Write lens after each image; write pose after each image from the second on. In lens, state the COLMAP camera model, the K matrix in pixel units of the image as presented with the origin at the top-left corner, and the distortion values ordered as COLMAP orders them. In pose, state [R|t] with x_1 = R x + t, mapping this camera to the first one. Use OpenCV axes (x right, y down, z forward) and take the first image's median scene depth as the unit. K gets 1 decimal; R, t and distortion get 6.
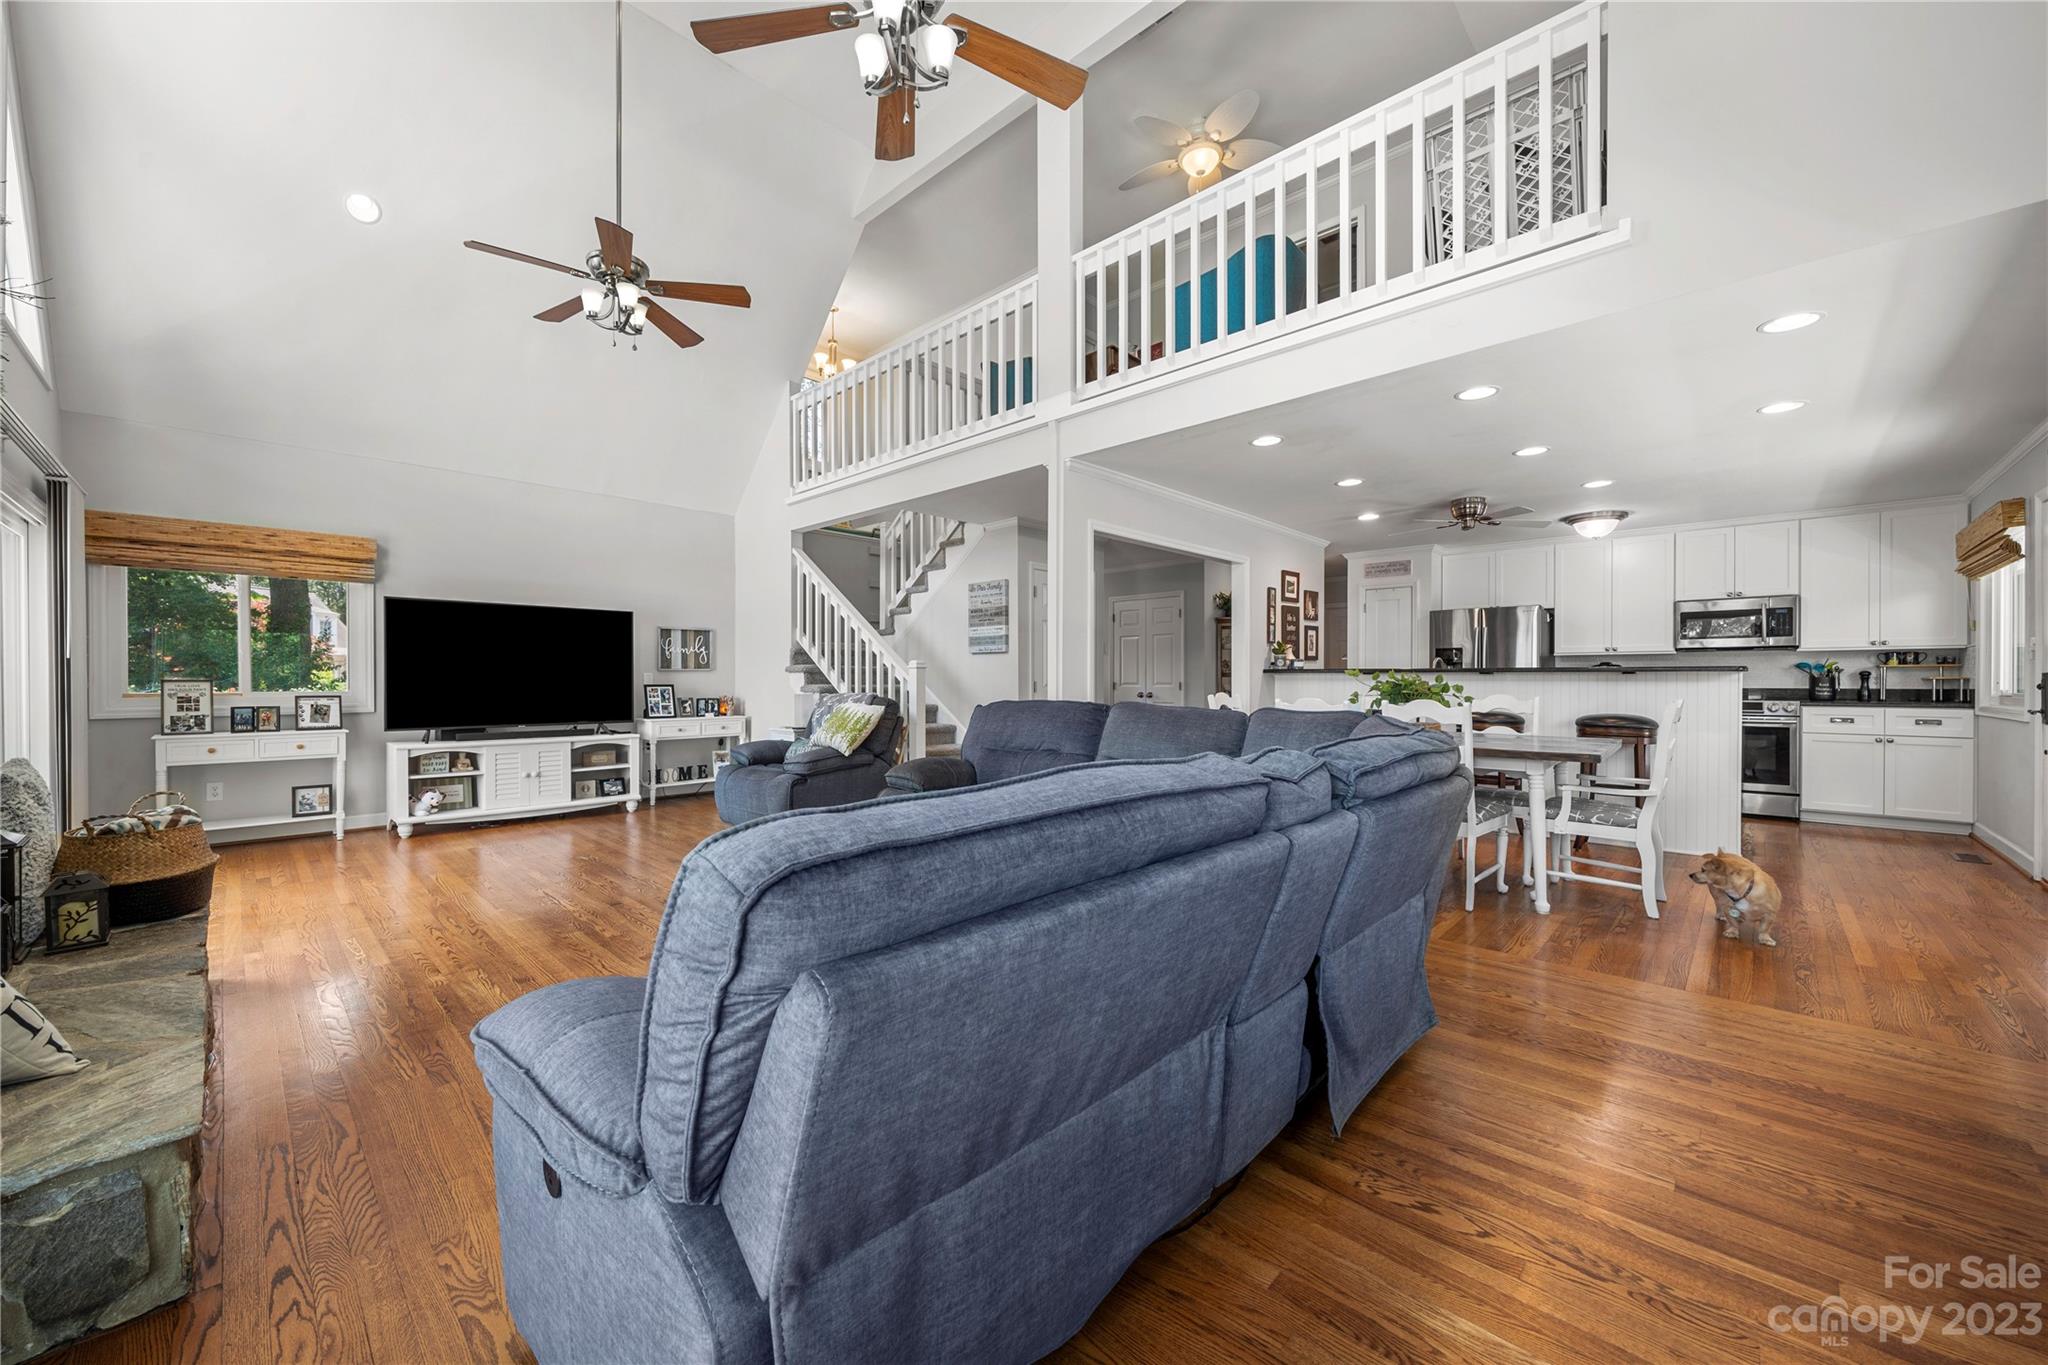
lens RADIAL K [[768.9, 0, 1023.5], [0, 768.9, 681.8], [0, 0, 1]] dist [0.003034, -0.000174]
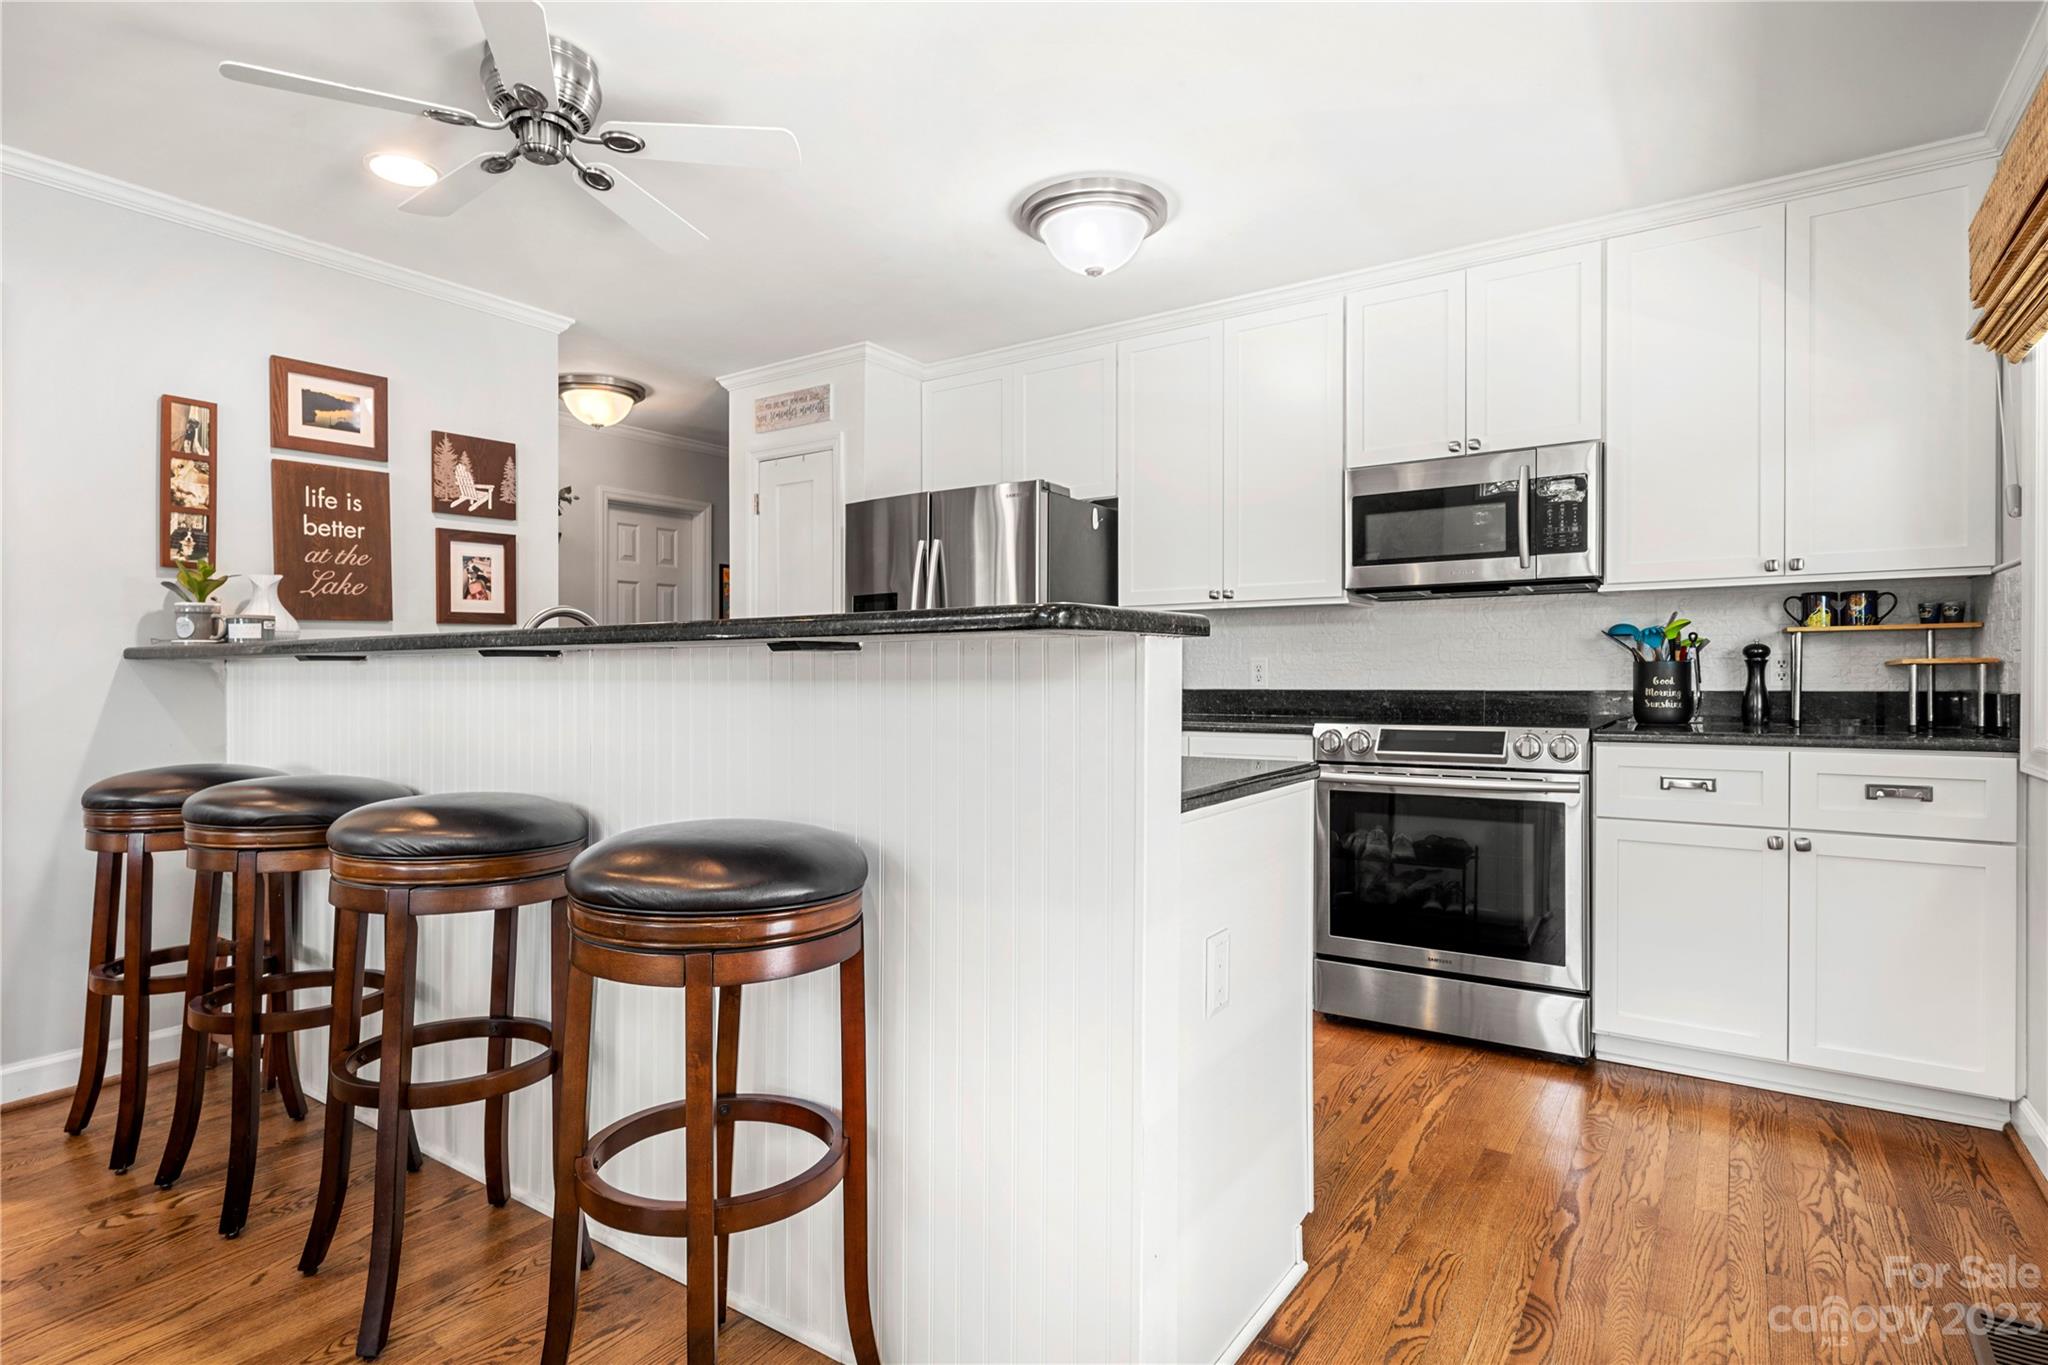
lens RADIAL K [[1048.4, 0, 1014.0], [0, 1048.4, 688.2], [0, 0, 1]] dist [-0.002892, 0.000674]
pose [[0.988037, -0.010804, 0.153840, 0.683744], [0.009258, 0.999899, 0.010763, -0.001453], [-0.153941, -0.009210, 0.988037, 0.577067]]
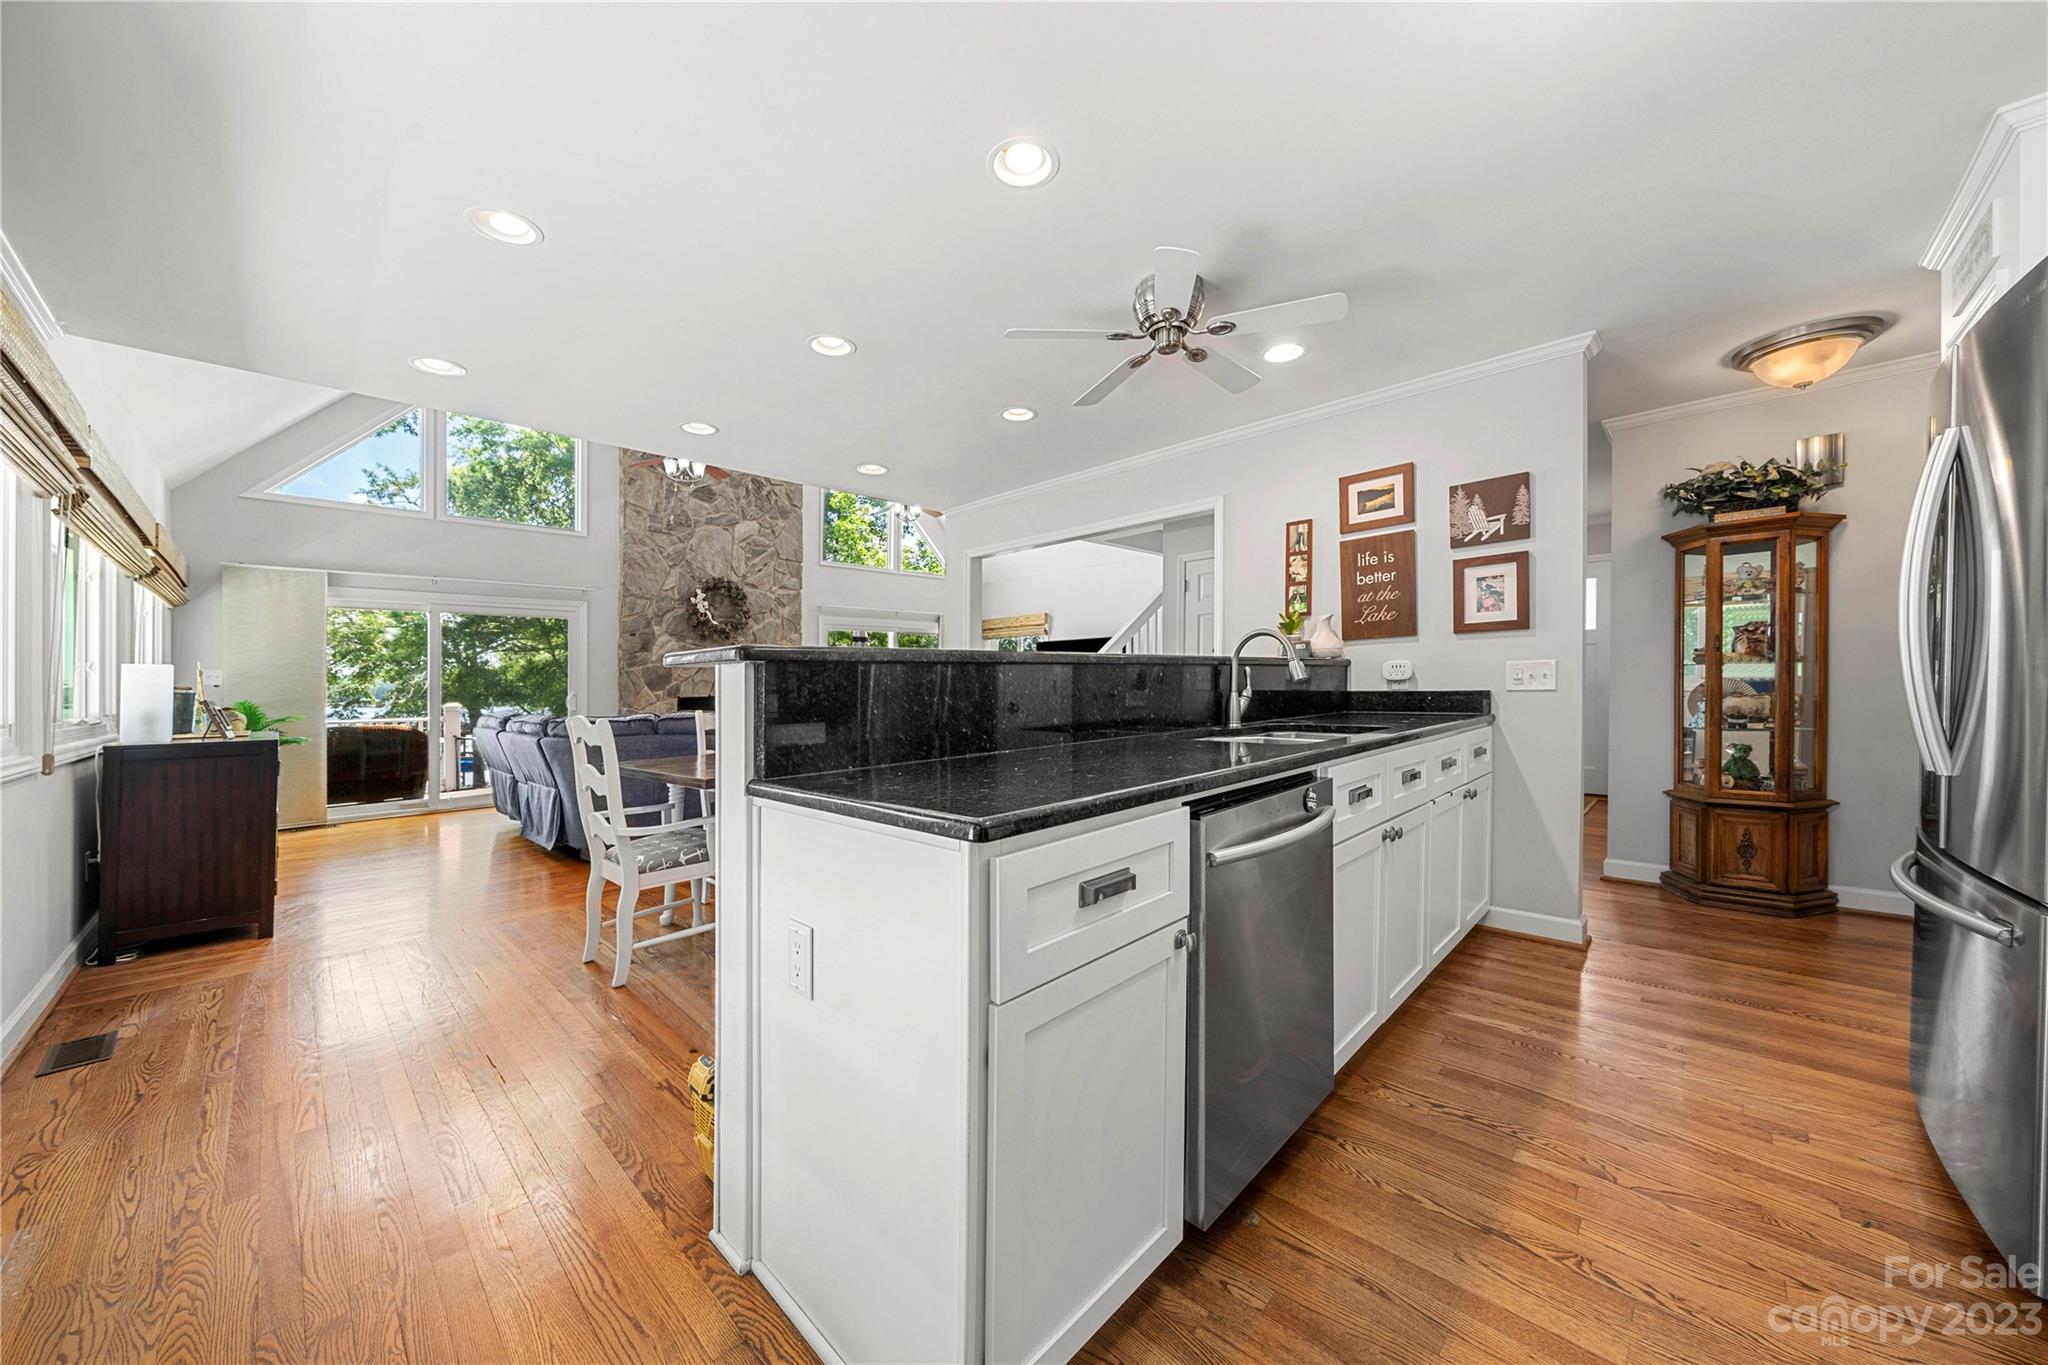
lens RADIAL K [[711.8, 0, 1039.2], [0, 711.8, 684.3], [0, 0, 1]] dist [-0.001038, 0.000167]
pose [[0.009343, 0.001697, -0.999955, 0.982709], [0.014440, 0.999894, 0.001831, -0.002775], [0.999852, -0.014457, 0.009318, 0.909061]]
